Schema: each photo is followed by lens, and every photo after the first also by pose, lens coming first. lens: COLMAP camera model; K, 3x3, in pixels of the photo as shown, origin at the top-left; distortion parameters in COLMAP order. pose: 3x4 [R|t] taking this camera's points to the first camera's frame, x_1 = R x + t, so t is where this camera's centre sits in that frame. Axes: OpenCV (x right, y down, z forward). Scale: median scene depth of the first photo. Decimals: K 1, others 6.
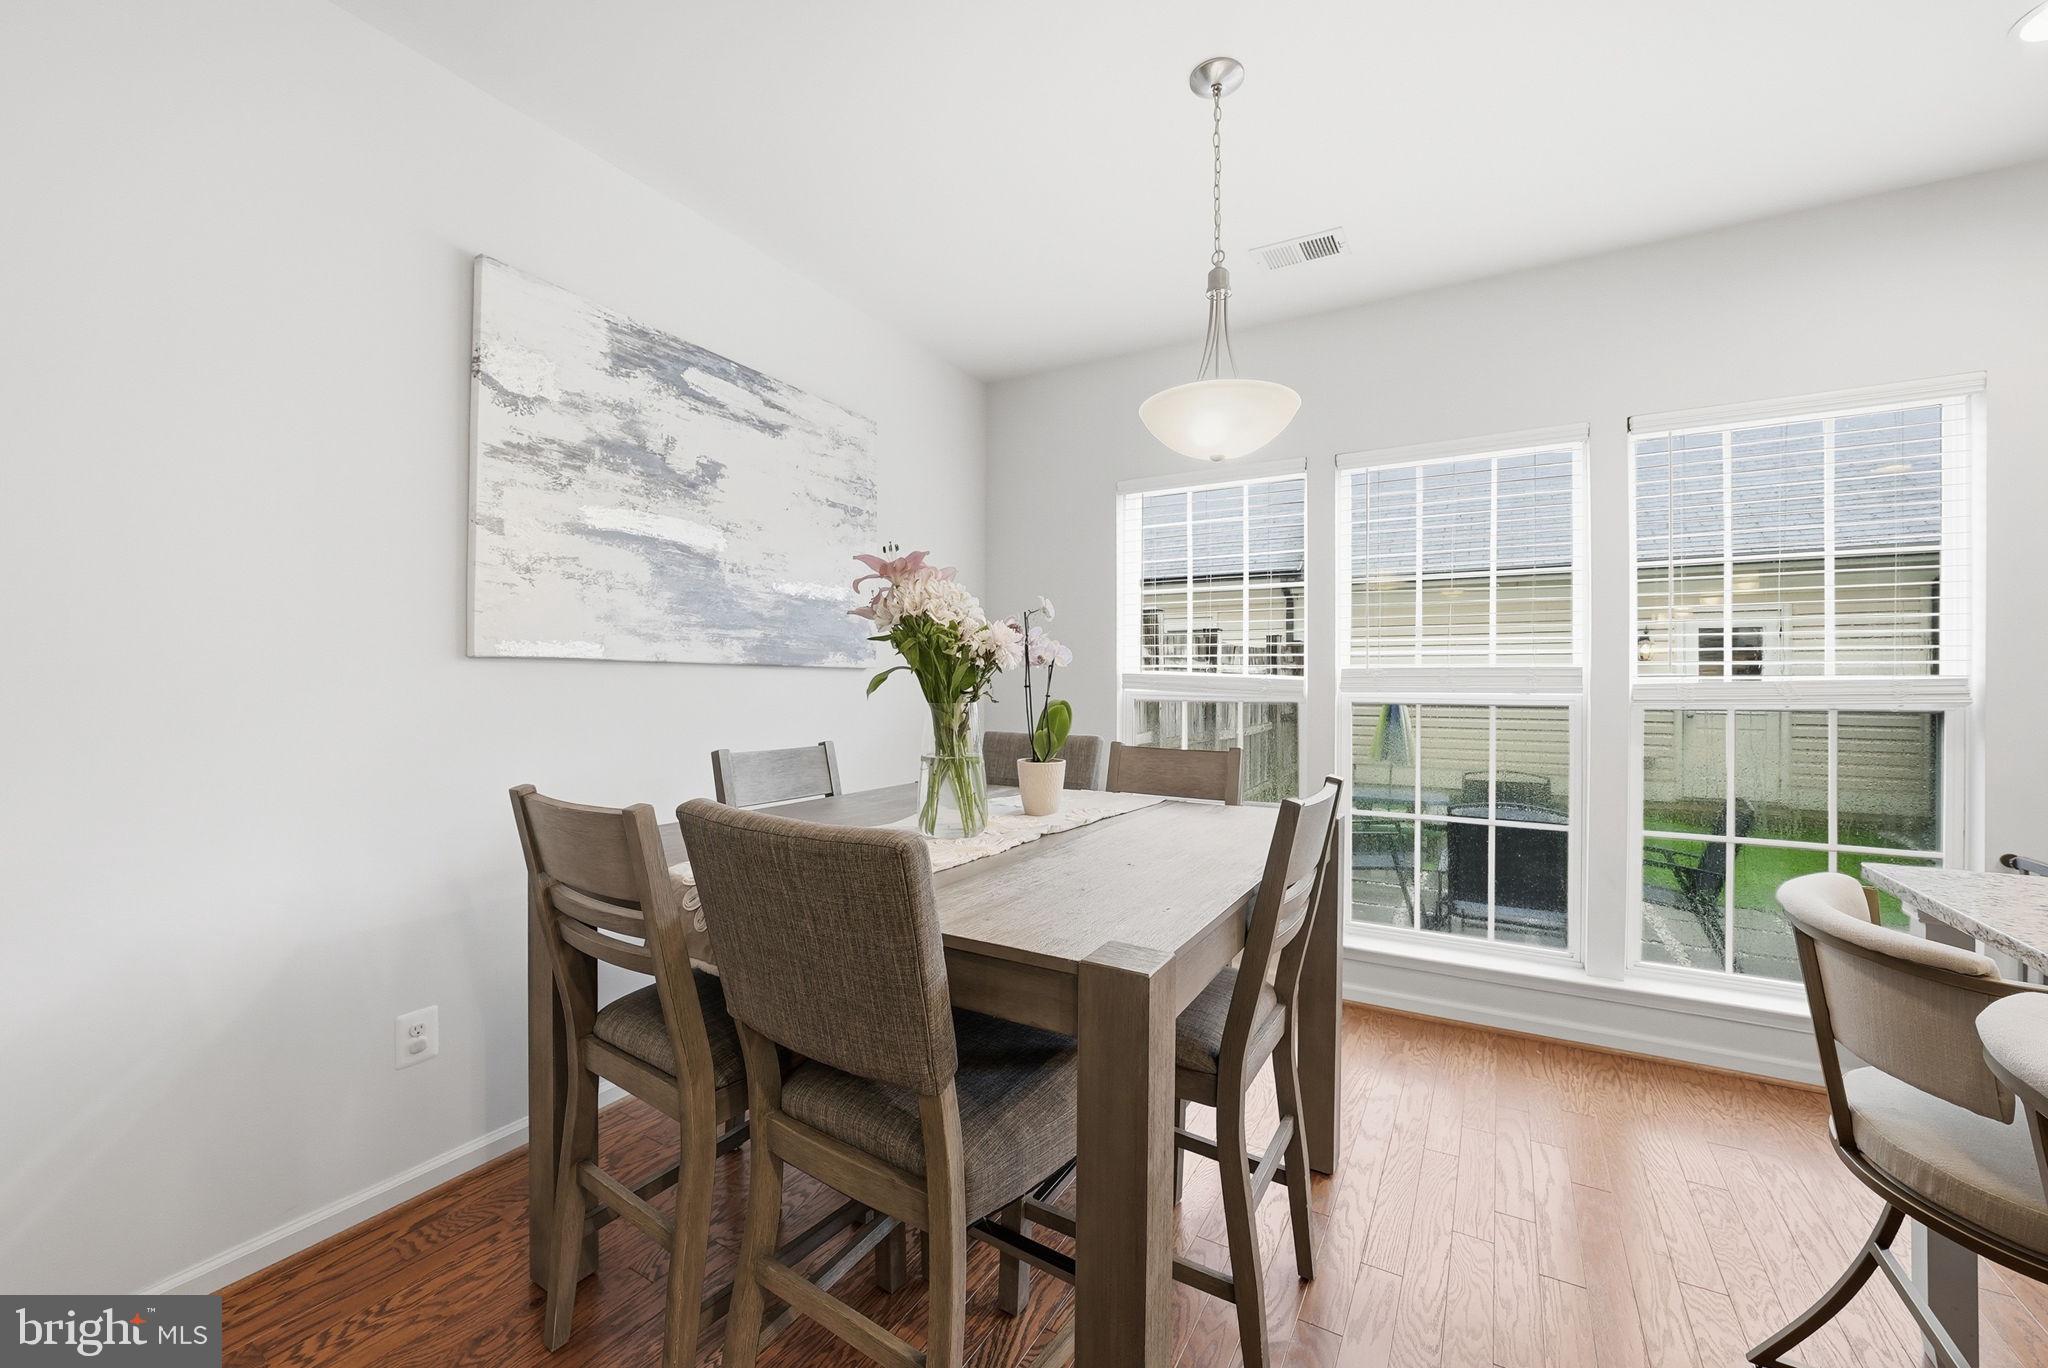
lens RADIAL K [[808.3, 0, 1023.4], [0, 808.3, 679.2], [0, 0, 1]] dist [-0.002576, -0.000957]
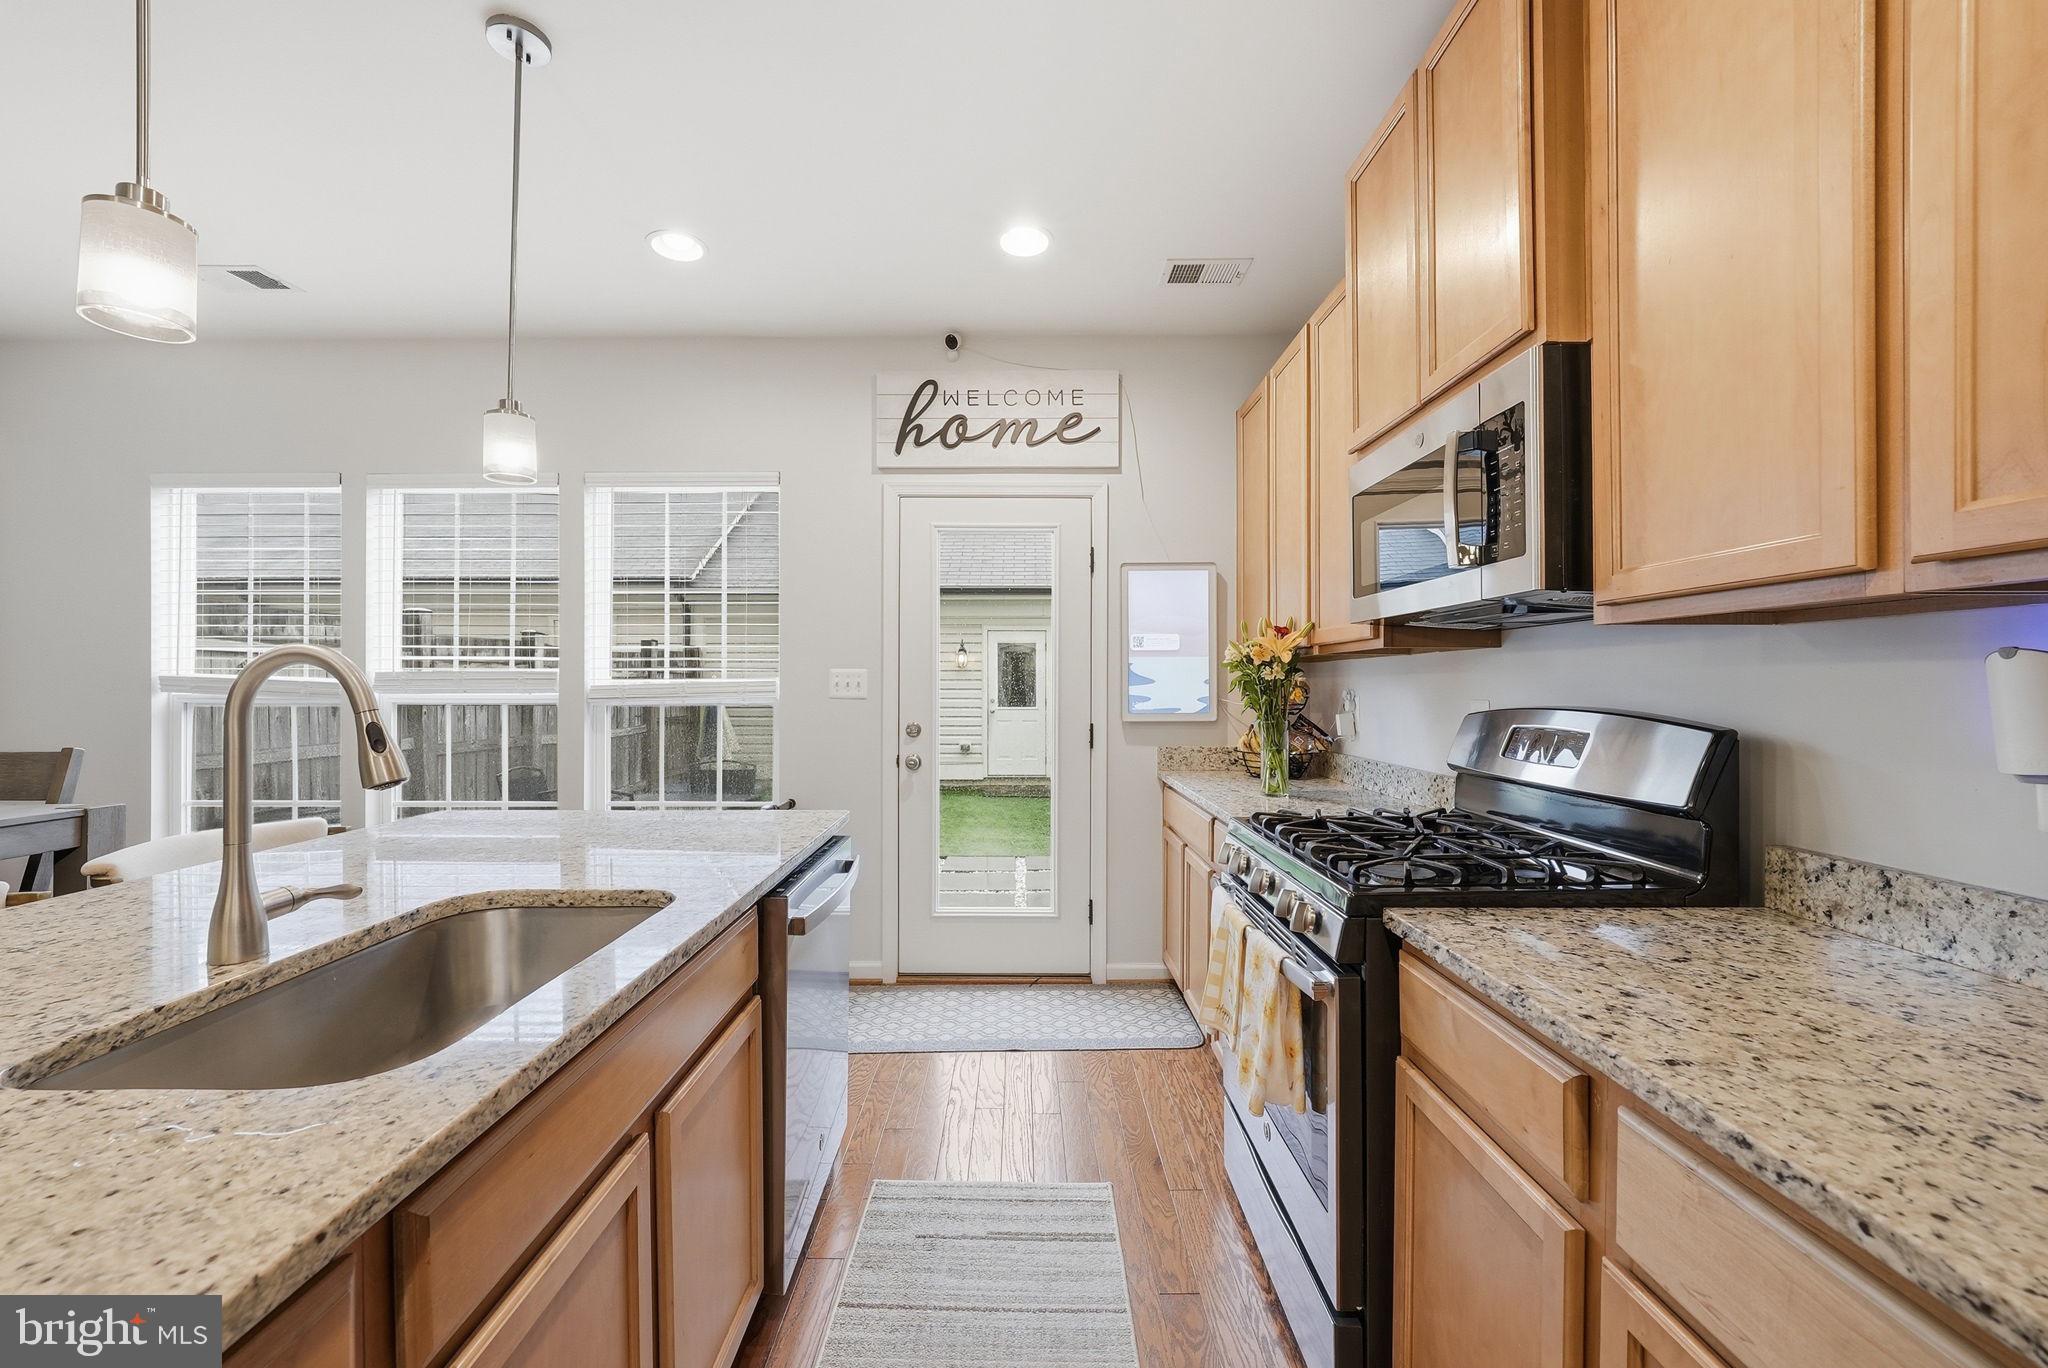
lens RADIAL K [[808.3, 0, 1020.1], [0, 808.3, 682.0], [0, 0, 1]] dist [-0.002576, -0.000957]
pose [[0.882208, 0.000795, 0.470859, 0.343439], [-0.000575, 1.000000, -0.000611, 0.000092], [-0.470859, 0.000268, 0.882208, -0.190802]]
